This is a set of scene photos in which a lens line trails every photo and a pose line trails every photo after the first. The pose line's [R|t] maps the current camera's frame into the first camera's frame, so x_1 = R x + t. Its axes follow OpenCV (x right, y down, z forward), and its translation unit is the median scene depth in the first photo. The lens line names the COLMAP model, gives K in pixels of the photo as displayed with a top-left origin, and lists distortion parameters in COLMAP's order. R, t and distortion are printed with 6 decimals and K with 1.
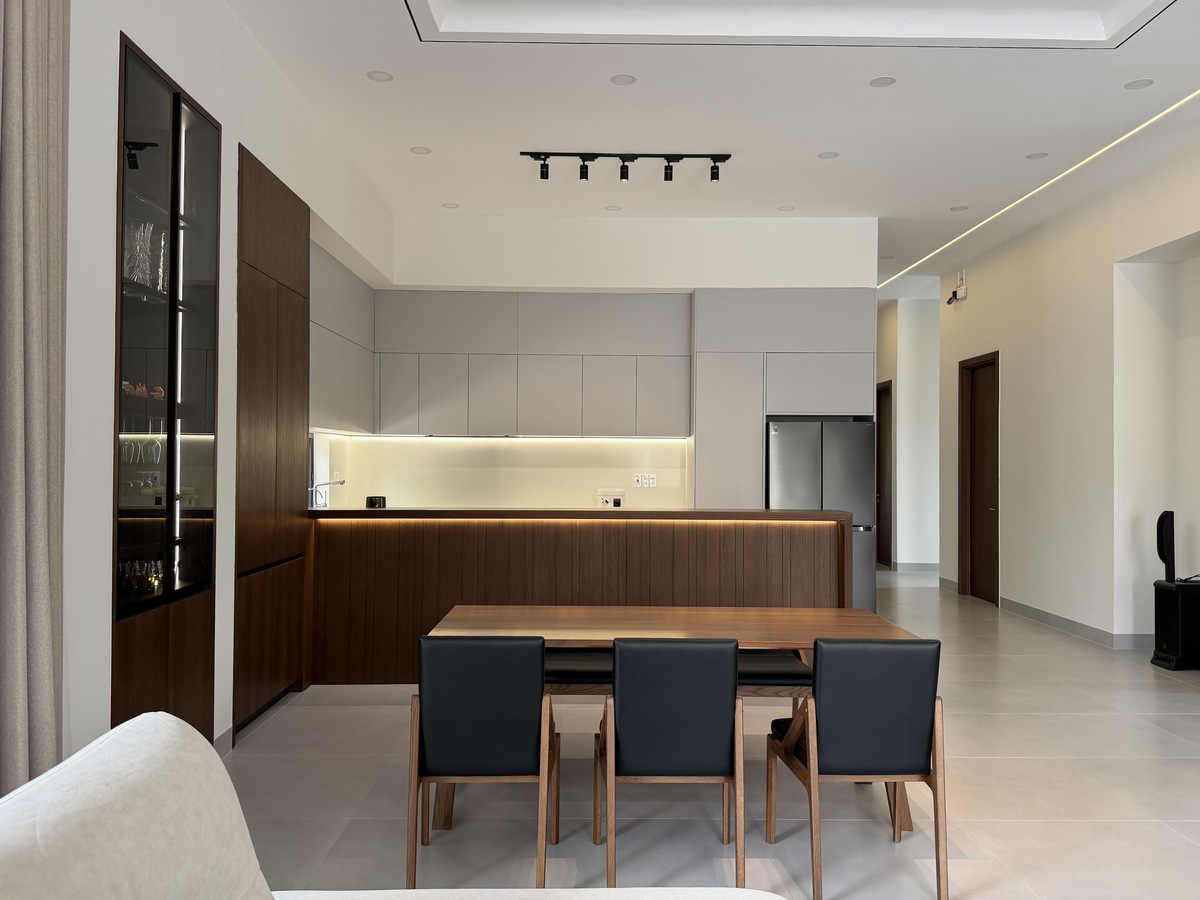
lens RADIAL K [[915.9, 0, 599.6], [0, 915.9, 451.6], [0, 0, 1]] dist [0.003976, 0.002685]
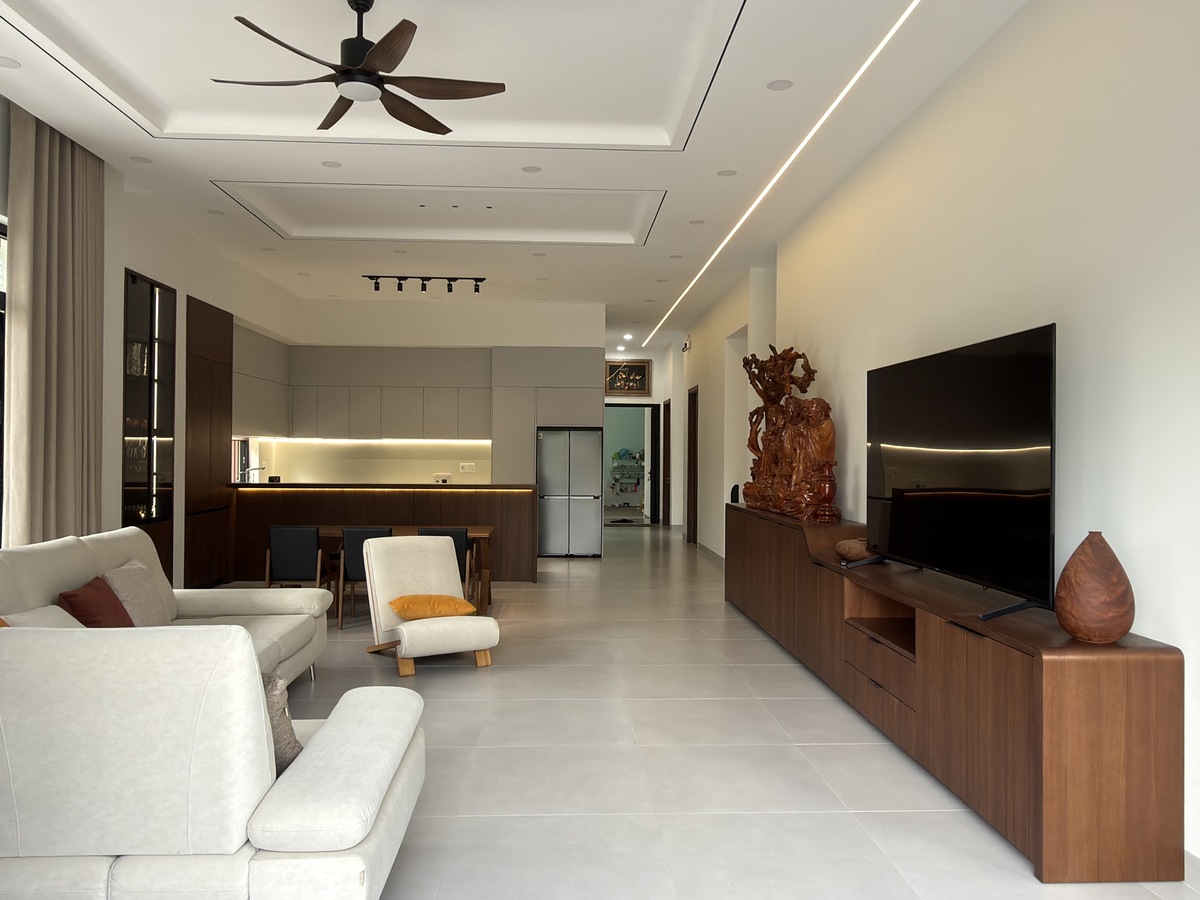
lens RADIAL K [[841.6, 0, 598.8], [0, 841.6, 449.5], [0, 0, 1]] dist [-0.000040, 0.002041]
pose [[0.999485, 0.002841, 0.031961, 0.316740], [-0.003190, 0.999936, 0.010894, -0.020525], [-0.031928, -0.010991, 0.999430, -0.610298]]
